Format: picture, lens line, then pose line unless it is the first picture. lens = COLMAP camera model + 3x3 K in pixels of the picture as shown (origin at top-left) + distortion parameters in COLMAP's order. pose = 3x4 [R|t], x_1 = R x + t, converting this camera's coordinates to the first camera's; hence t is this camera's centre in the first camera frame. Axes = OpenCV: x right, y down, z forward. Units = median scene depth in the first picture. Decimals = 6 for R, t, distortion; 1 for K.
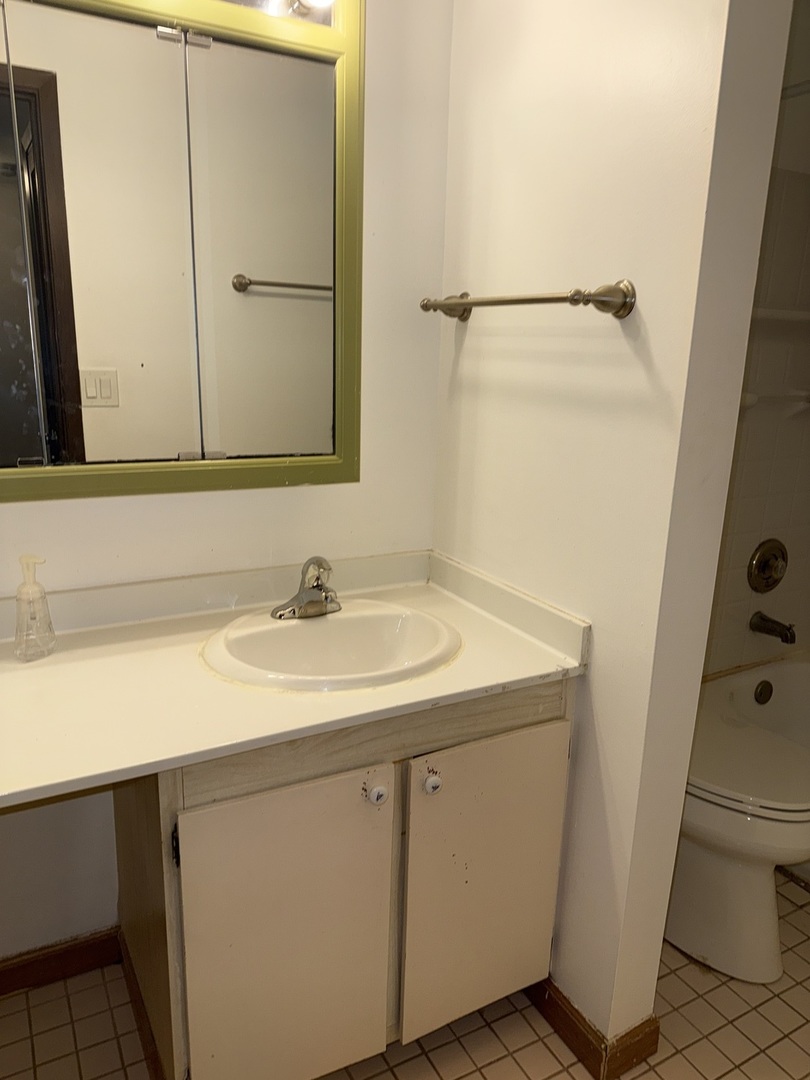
lens RADIAL K [[765.5, 0, 404.5], [0, 765.5, 544.4], [0, 0, 1]] dist [0.009300, 0.001897]
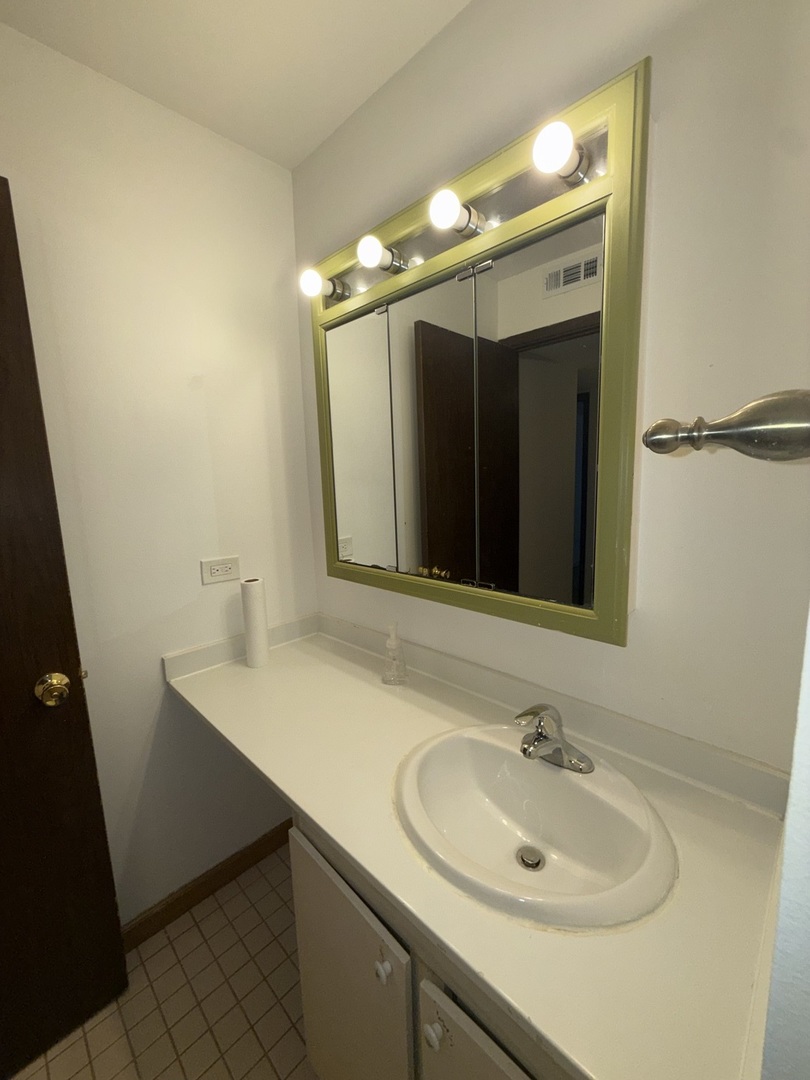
lens RADIAL K [[430.9, 0, 406.6], [0, 430.9, 532.2], [0, 0, 1]] dist [-0.001641, 0.000391]
pose [[0.292459, 0.090769, -0.951961, 0.352304], [-0.201909, 0.978904, 0.031308, -0.188752], [0.934720, 0.183053, 0.304616, 0.632682]]
